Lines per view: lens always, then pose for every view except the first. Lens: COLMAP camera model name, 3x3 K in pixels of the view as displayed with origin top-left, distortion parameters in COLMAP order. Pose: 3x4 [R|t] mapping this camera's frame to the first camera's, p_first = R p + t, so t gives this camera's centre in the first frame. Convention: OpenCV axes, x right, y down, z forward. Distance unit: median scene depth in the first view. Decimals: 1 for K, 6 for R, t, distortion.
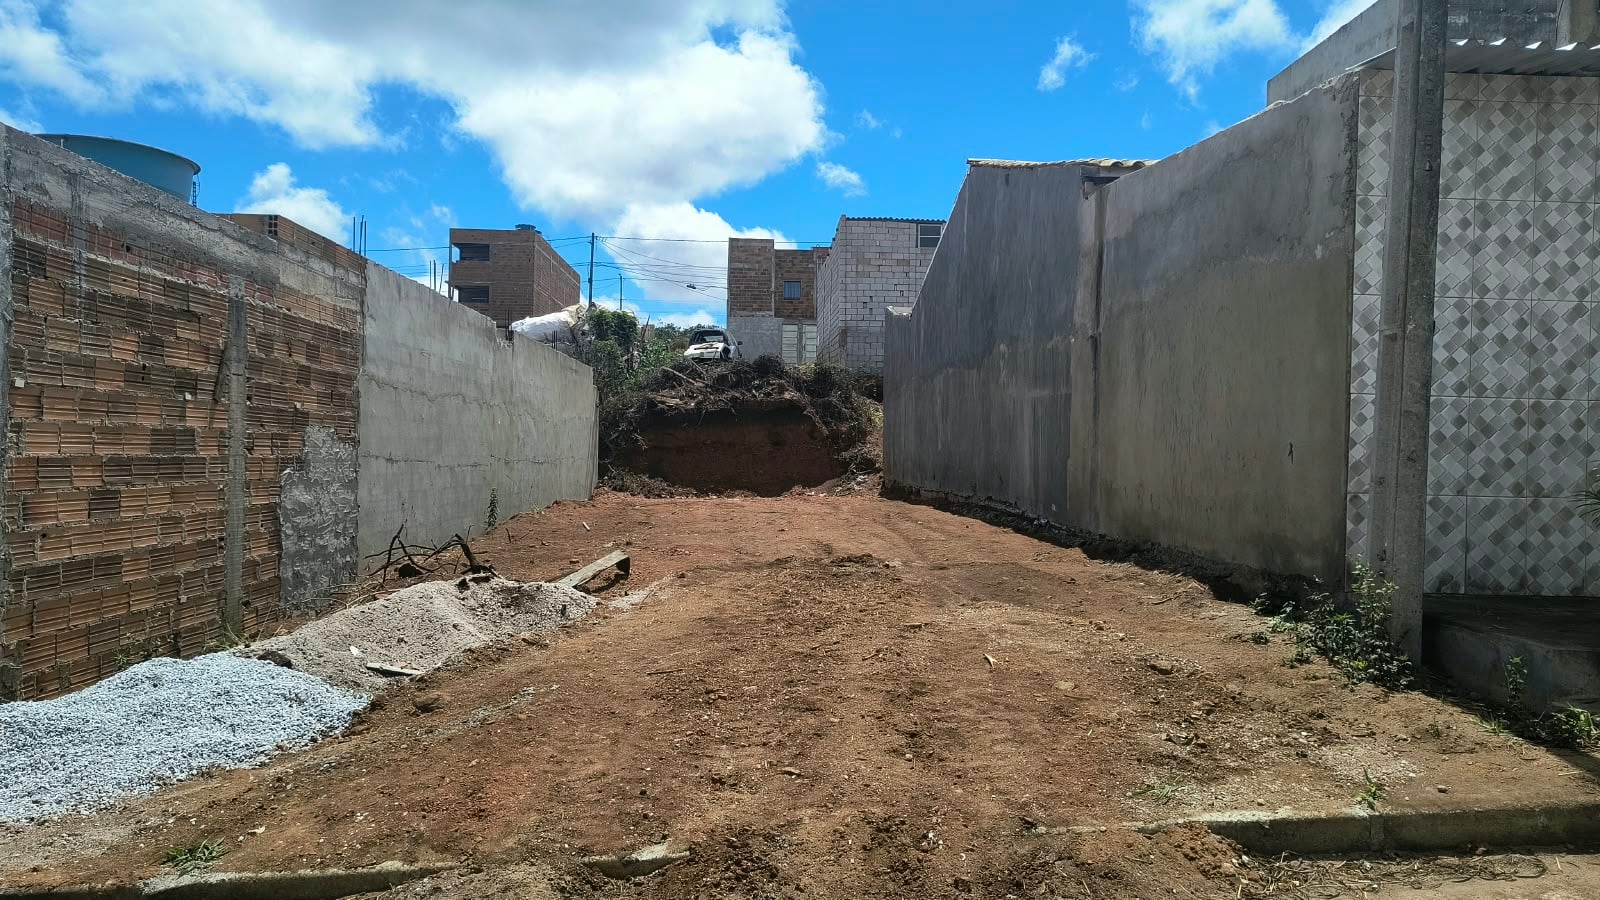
lens RADIAL K [[1077.1, 0, 800.0], [0, 1077.1, 450.0], [0, 0, 1]] dist [0.005573, 0.002151]
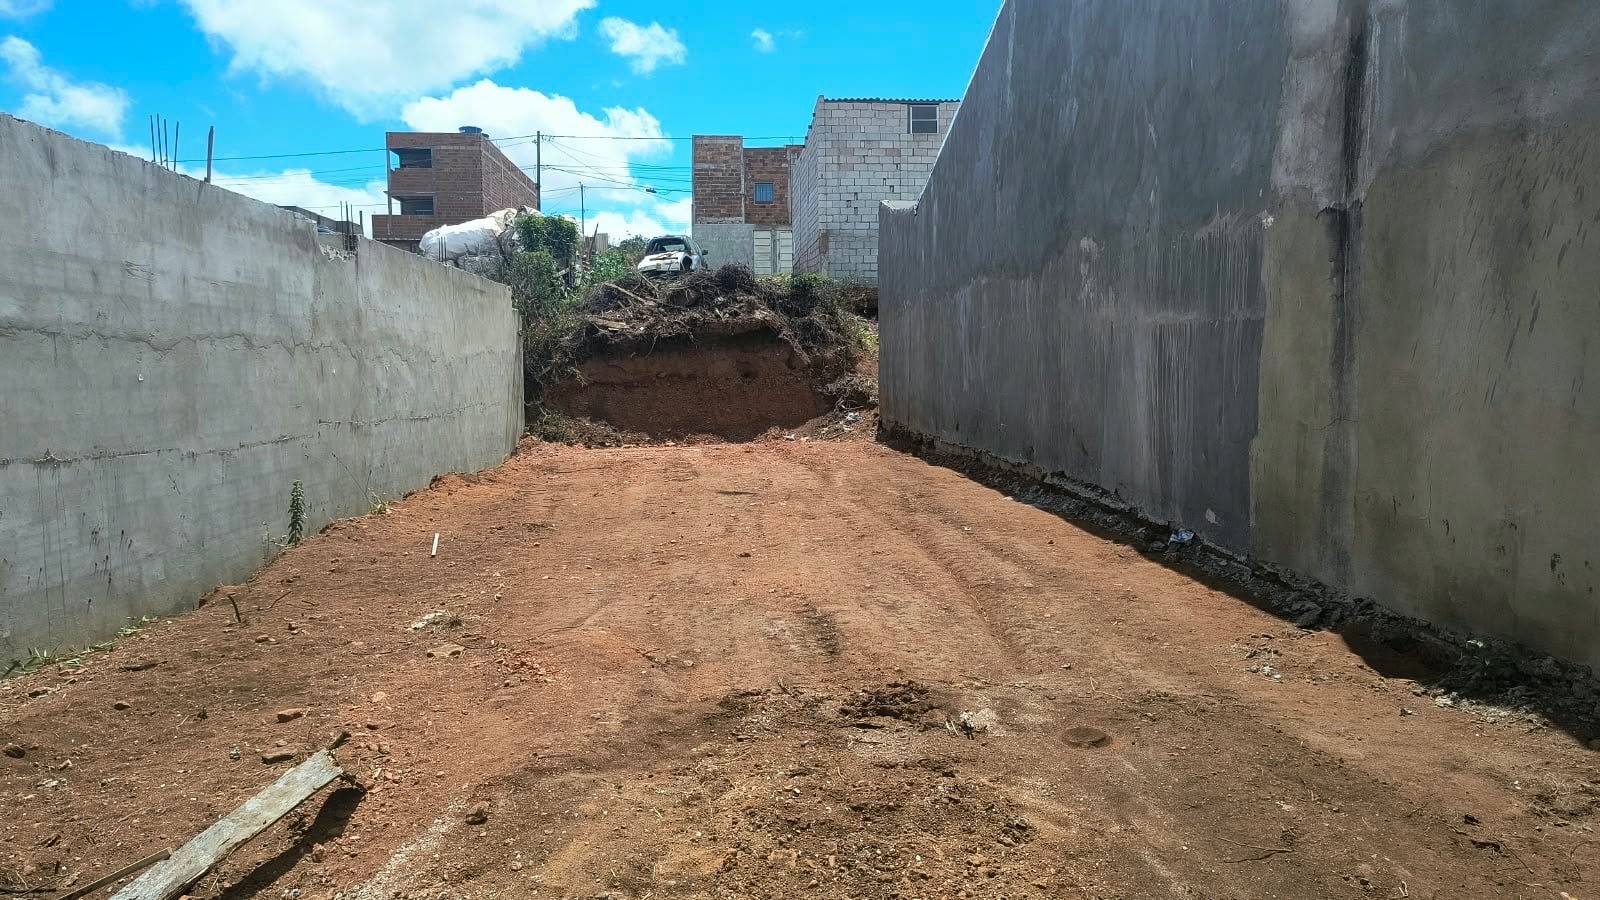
lens RADIAL K [[1077.1, 0, 800.0], [0, 1077.1, 450.0], [0, 0, 1]] dist [0.005573, 0.002151]
pose [[0.999533, -0.024354, 0.018483, 0.002042], [0.022766, 0.996395, 0.081718, -0.015508], [-0.020407, -0.081259, 0.996484, 0.189997]]
